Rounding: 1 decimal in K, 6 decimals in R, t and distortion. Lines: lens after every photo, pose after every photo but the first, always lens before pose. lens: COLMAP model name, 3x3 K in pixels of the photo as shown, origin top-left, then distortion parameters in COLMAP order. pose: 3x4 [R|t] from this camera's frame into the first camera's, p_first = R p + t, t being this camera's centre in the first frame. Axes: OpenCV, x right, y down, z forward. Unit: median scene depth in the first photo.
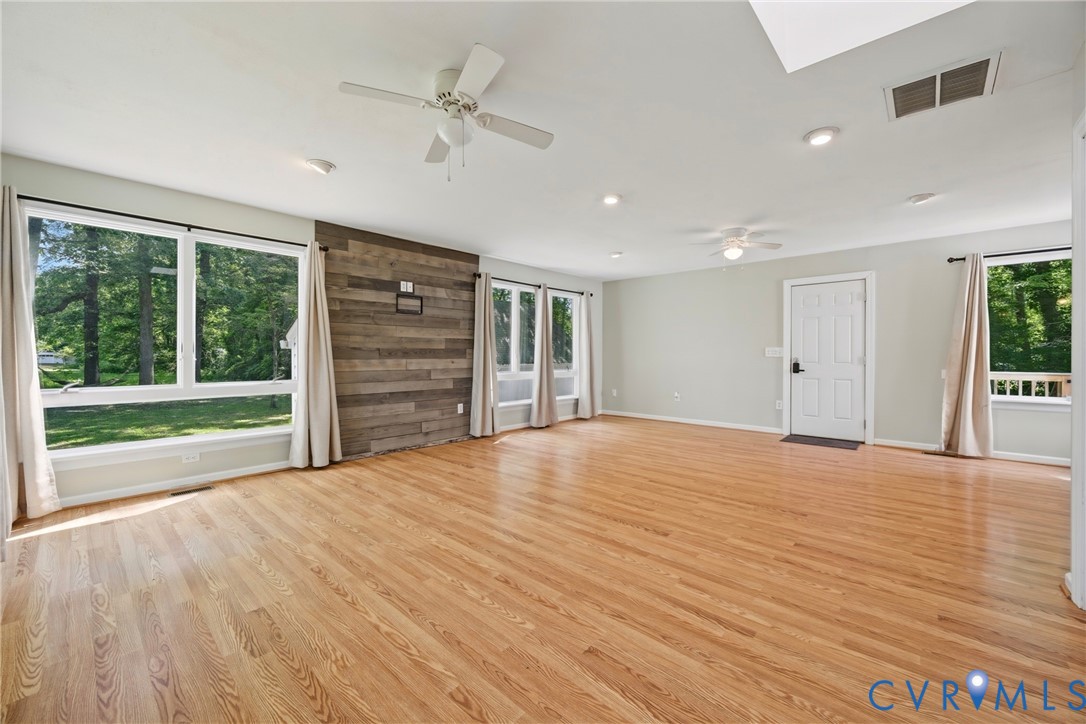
lens RADIAL K [[432.5, 0, 542.5], [0, 432.5, 358.1], [0, 0, 1]] dist [-0.008535, 0.000579]
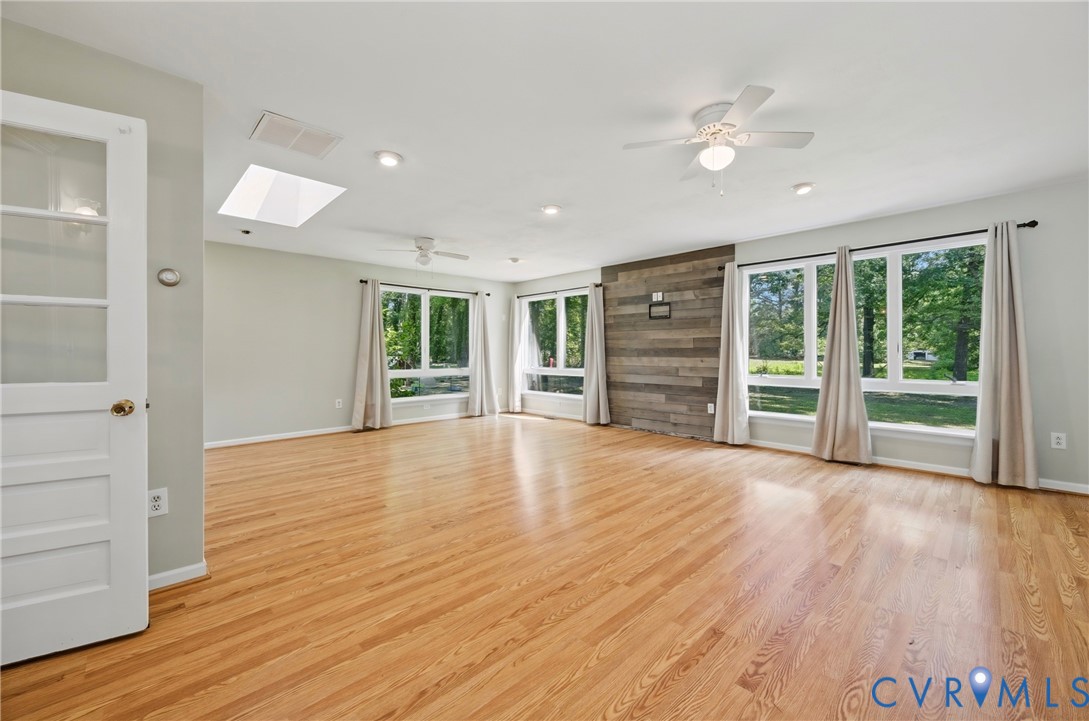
lens RADIAL K [[433.7, 0, 544.7], [0, 433.7, 355.2], [0, 0, 1]] dist [-0.008535, 0.000579]
pose [[-0.065646, 0.005764, -0.997826, 0.917271], [-0.008430, 0.999944, 0.006331, -0.008395], [0.997807, 0.008828, -0.065593, 0.780671]]
